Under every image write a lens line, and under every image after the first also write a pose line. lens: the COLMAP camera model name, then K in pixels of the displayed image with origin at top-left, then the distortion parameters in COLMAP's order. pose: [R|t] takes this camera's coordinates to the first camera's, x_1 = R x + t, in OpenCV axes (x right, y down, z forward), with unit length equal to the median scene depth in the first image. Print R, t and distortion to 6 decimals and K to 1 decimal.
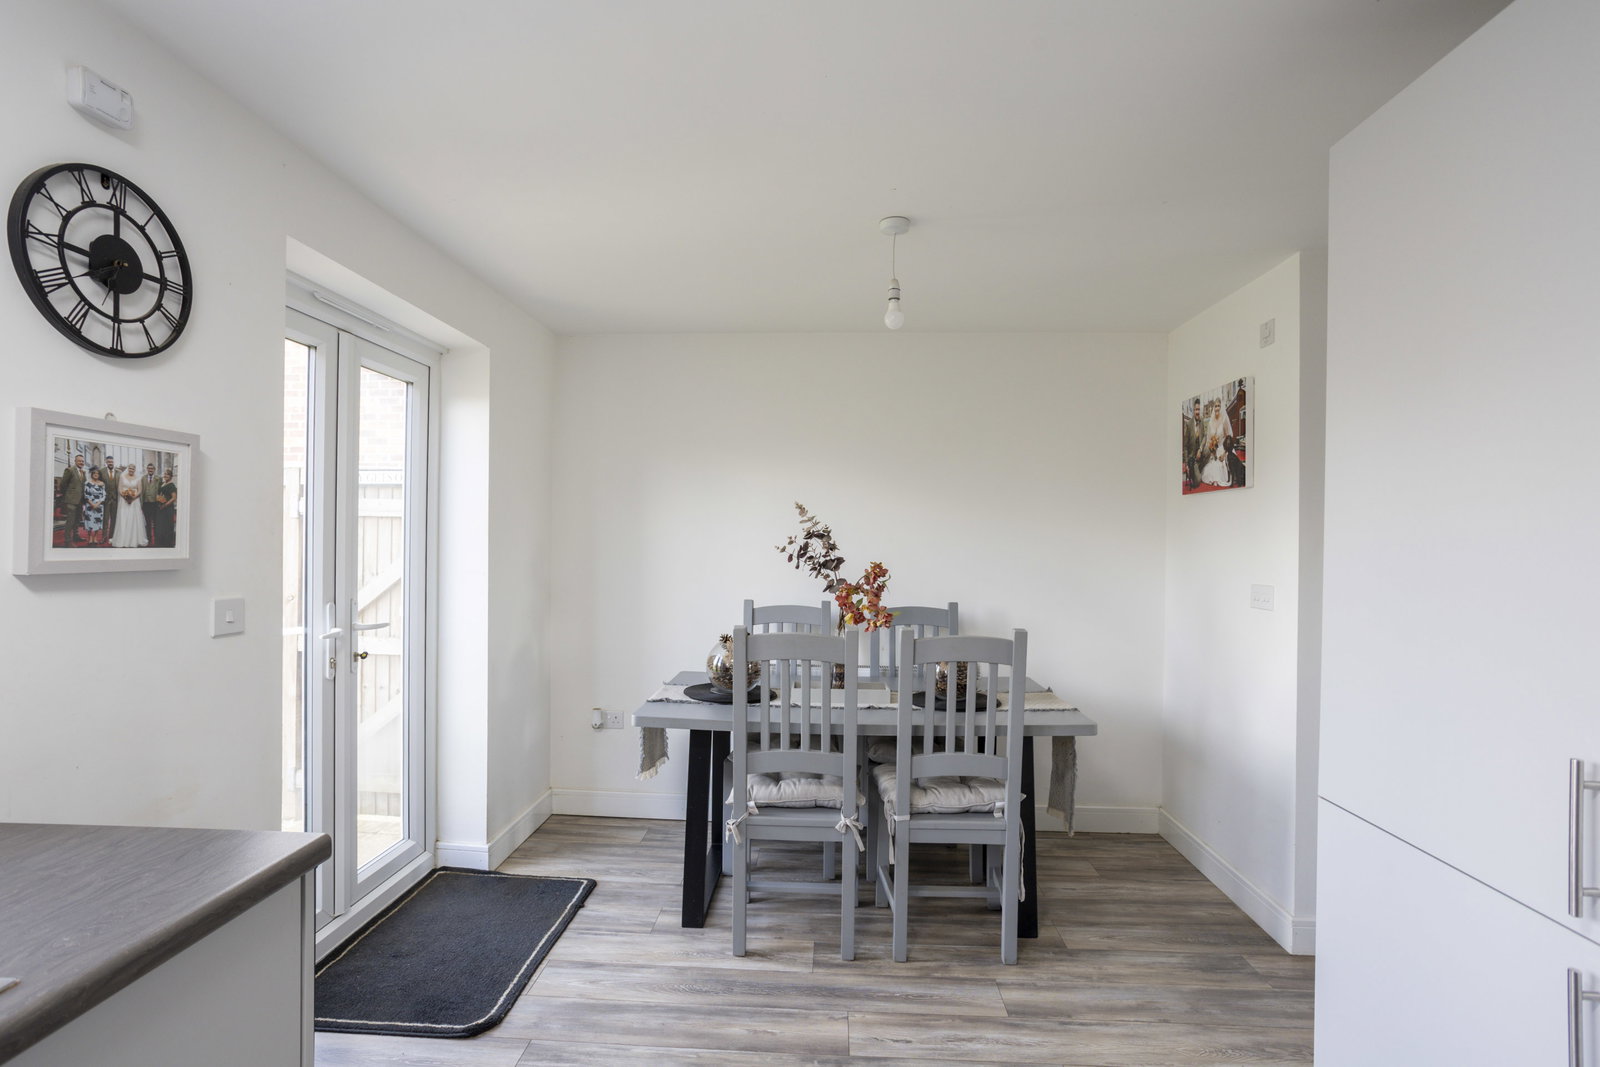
lens RADIAL K [[818.6, 0, 800.0], [0, 818.6, 533.5], [0, 0, 1]] dist [0.000690, 0.000188]
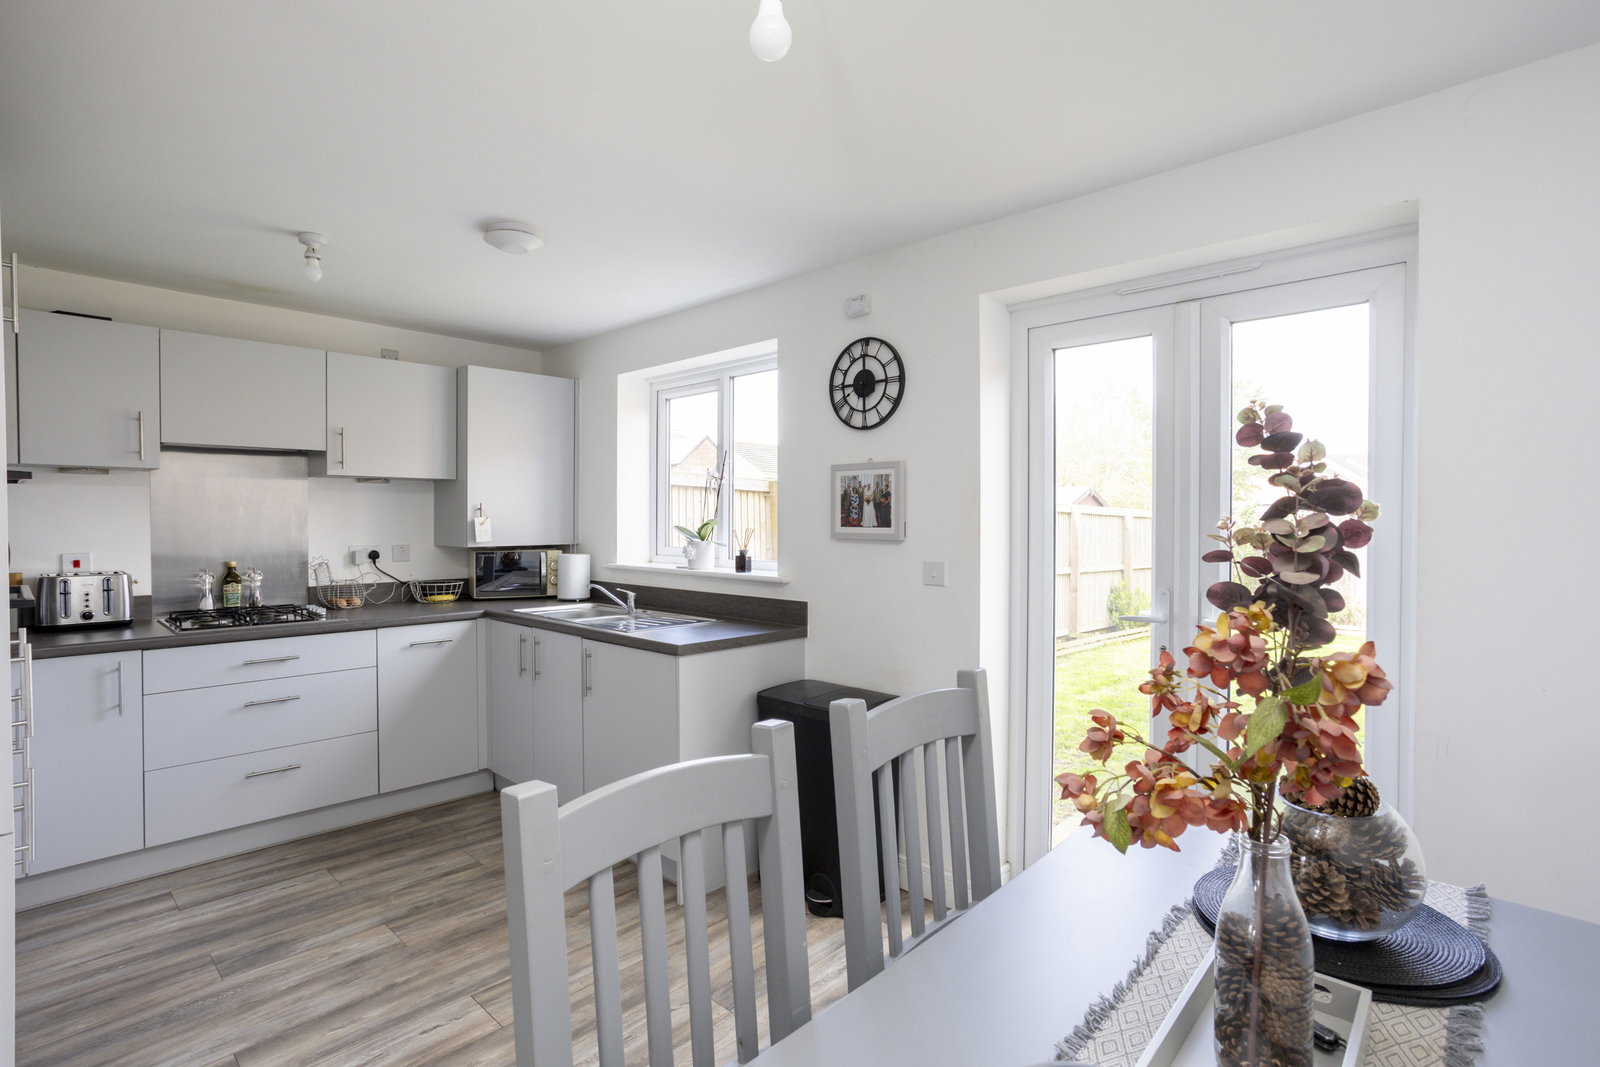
lens RADIAL K [[814.1, 0, 825.8], [0, 814.1, 510.6], [0, 0, 1]] dist [-0.063884, 0.044172]
pose [[-0.638433, -0.011446, -0.769593, 0.727395], [0.002740, 0.999849, -0.017144, 0.011416], [0.769673, -0.013054, -0.638305, 2.174541]]
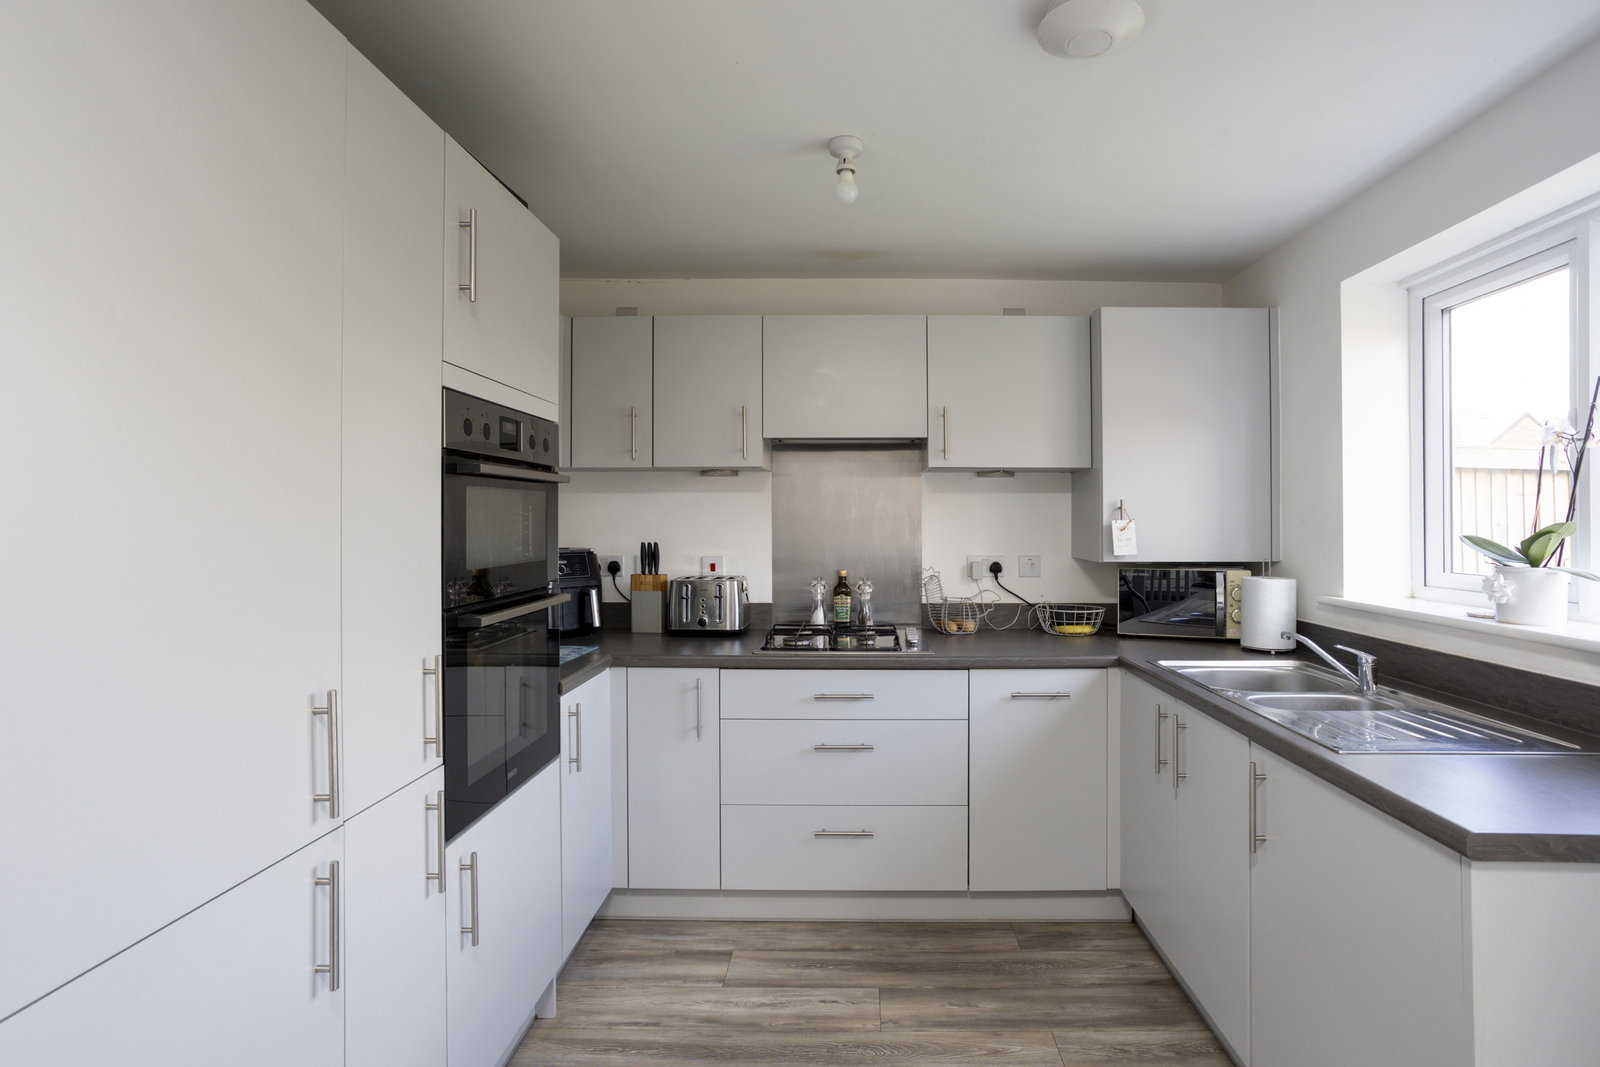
lens RADIAL K [[814.1, 0, 825.8], [0, 814.1, 510.6], [0, 0, 1]] dist [-0.063884, 0.044172]
pose [[-0.999930, -0.005378, -0.010570, 0.100321], [-0.005153, 0.999761, -0.021237, 0.006258], [0.010681, -0.021181, -0.999719, 1.445958]]
